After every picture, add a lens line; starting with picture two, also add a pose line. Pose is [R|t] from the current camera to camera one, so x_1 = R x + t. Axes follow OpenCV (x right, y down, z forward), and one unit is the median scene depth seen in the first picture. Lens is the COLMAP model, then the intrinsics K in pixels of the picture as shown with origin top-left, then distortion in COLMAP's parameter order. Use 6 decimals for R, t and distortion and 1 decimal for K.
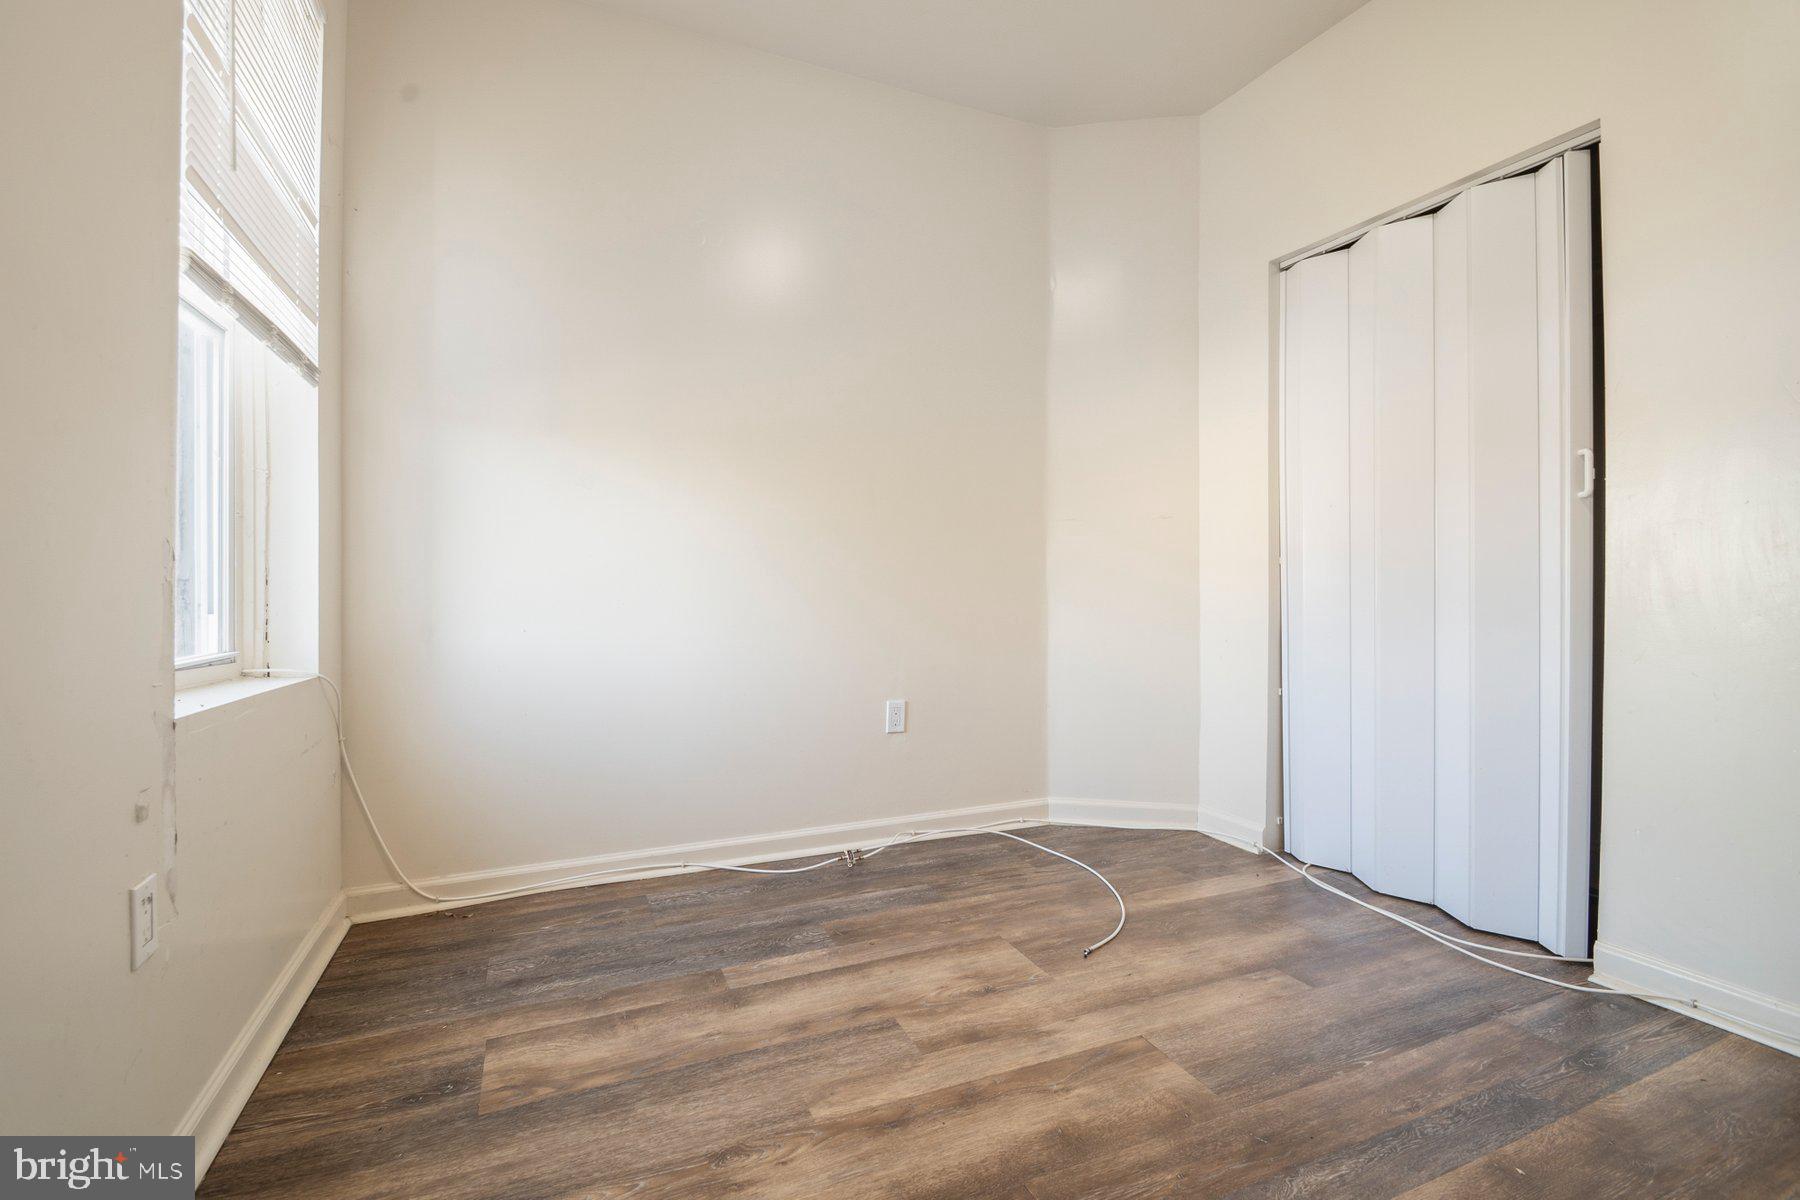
lens RADIAL K [[787.0, 0, 880.5], [0, 787.0, 572.4], [0, 0, 1]] dist [0.016157, -0.016627]
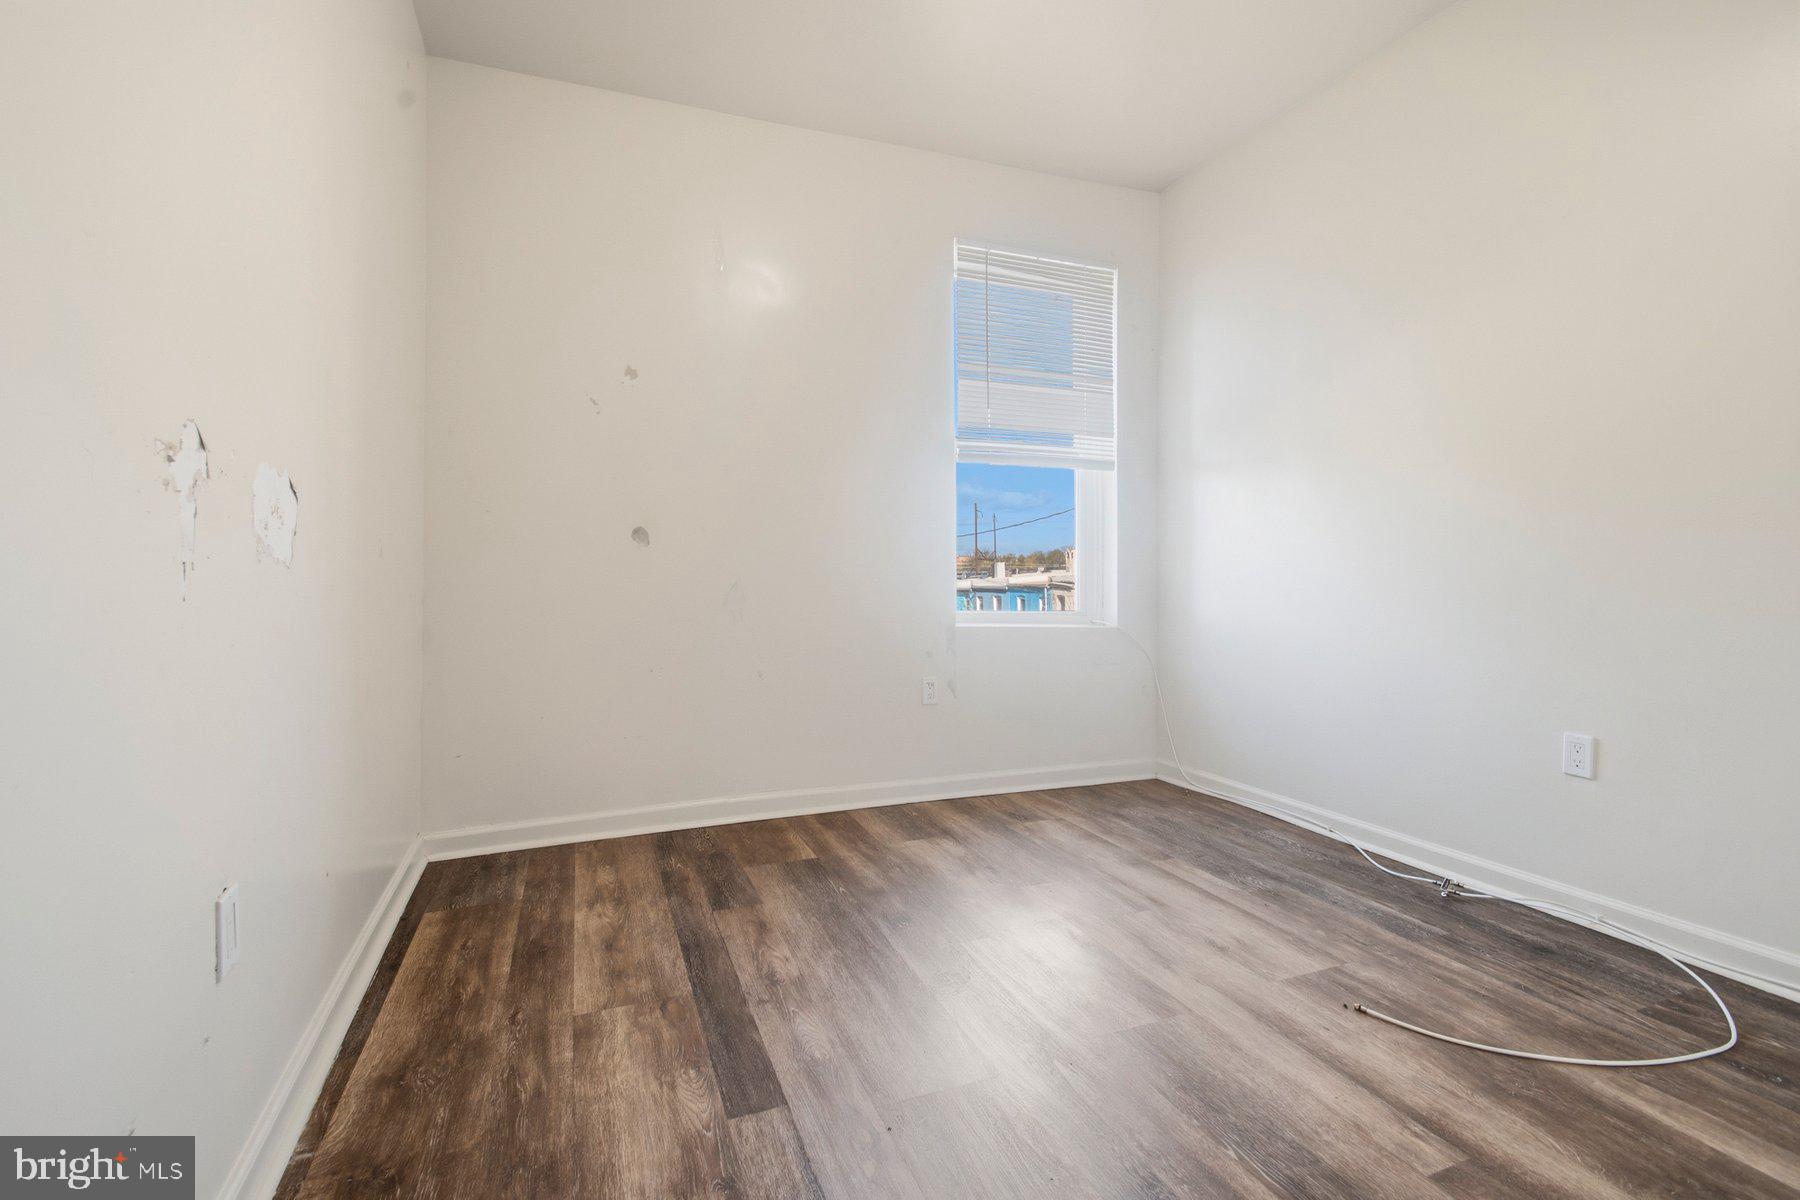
lens RADIAL K [[754.9, 0, 854.7], [0, 754.9, 593.2], [0, 0, 1]] dist [0.014606, -0.018028]
pose [[-0.043826, 0.025475, -0.998714, 0.983164], [0.008058, 0.999651, 0.025145, 0.007231], [0.999007, -0.006945, -0.044016, 0.447761]]
